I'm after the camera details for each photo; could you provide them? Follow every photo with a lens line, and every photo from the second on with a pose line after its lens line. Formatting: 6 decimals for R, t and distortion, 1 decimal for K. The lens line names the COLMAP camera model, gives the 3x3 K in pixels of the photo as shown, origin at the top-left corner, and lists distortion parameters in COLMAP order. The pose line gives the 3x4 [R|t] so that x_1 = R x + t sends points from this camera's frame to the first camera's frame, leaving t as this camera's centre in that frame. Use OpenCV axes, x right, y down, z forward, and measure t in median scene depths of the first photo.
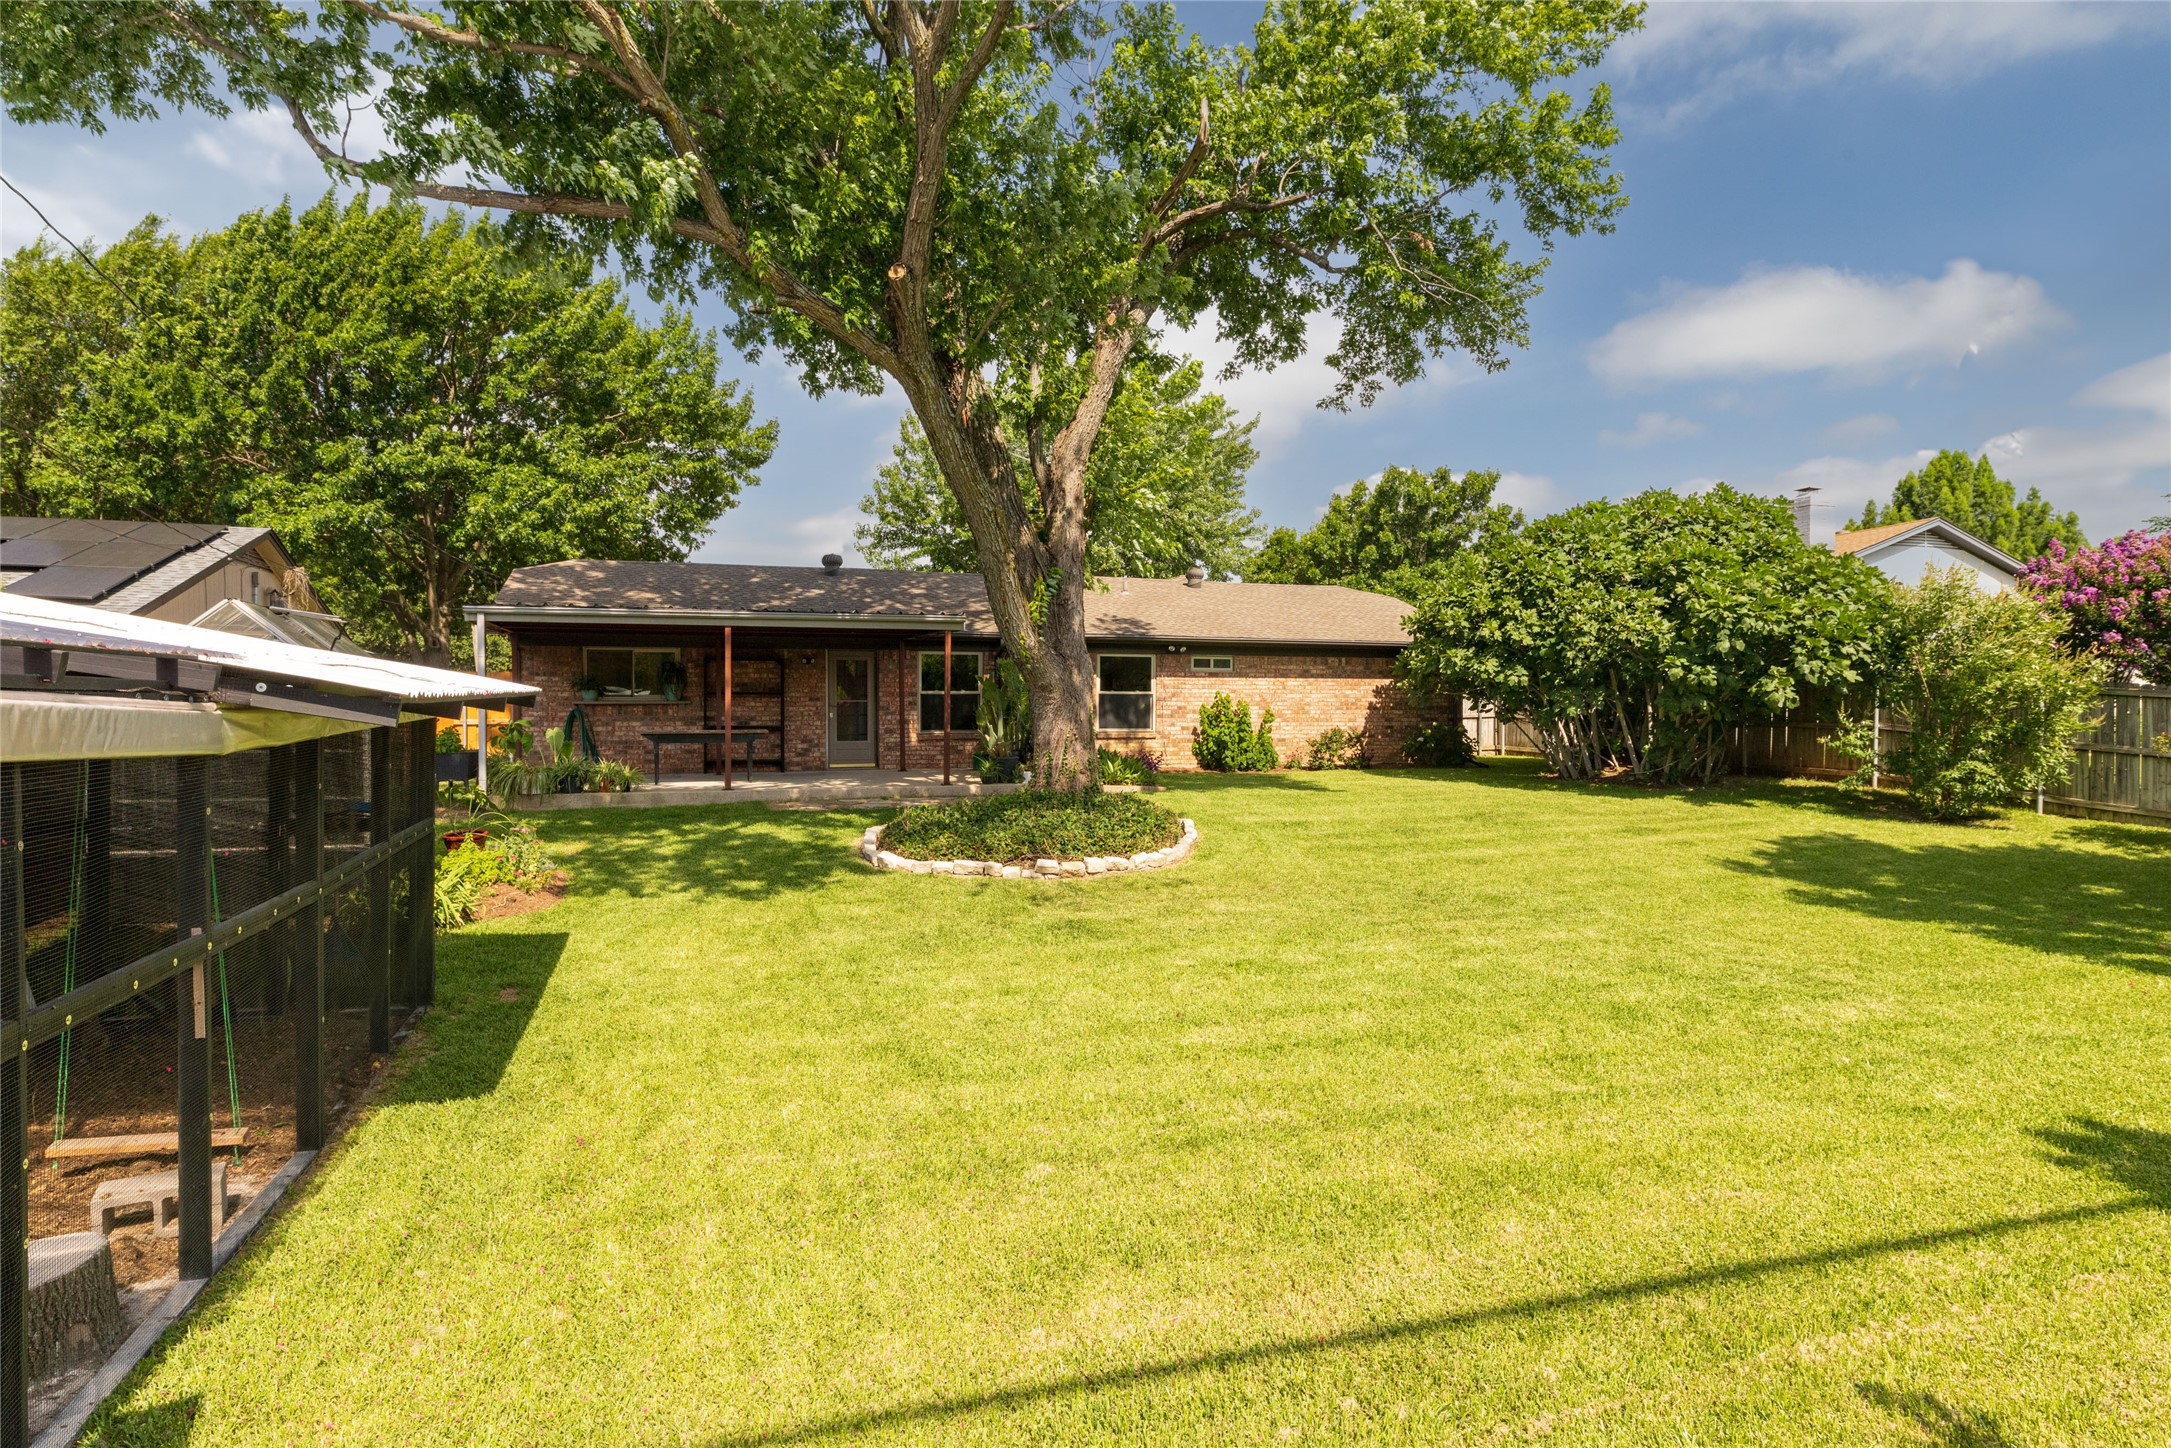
lens RADIAL K [[1182.7, 0, 1085.5], [0, 1182.7, 724.0], [0, 0, 1]] dist [-0.015520, -0.000101]
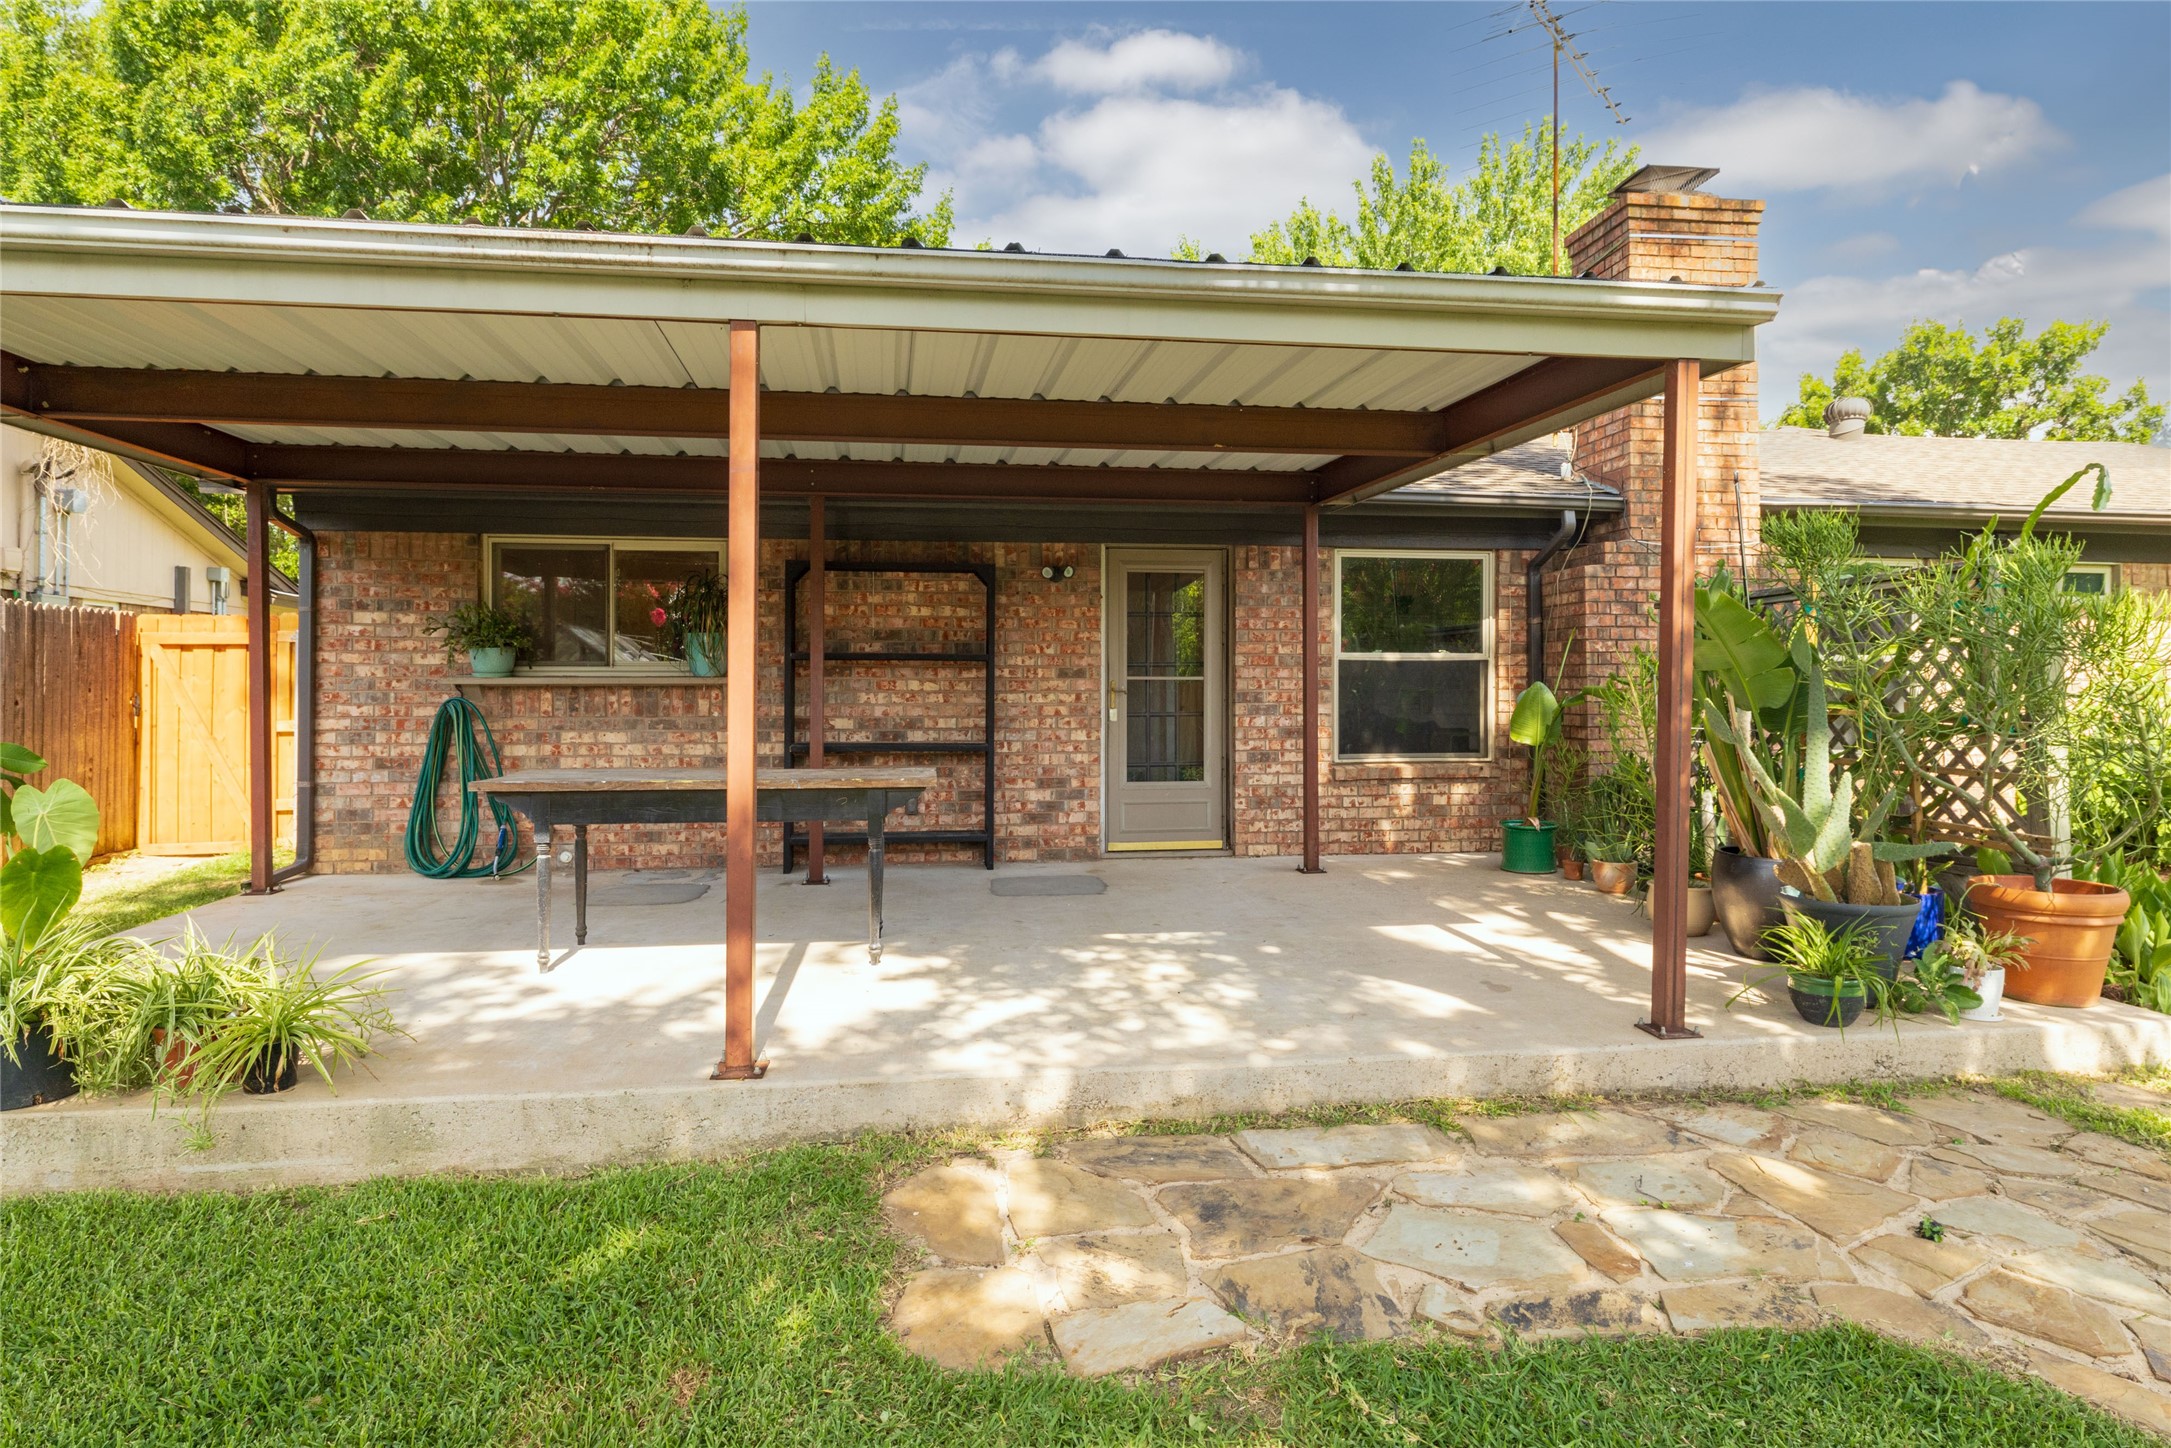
lens RADIAL K [[1212.3, 0, 1094.9], [0, 1212.3, 689.1], [0, 0, 1]] dist [0.000681, 0.000020]
pose [[0.984880, 0.000008, -0.173239, -0.155213], [-0.003663, 0.999777, -0.020780, -0.007580], [0.173200, 0.021100, 0.984661, 0.619640]]
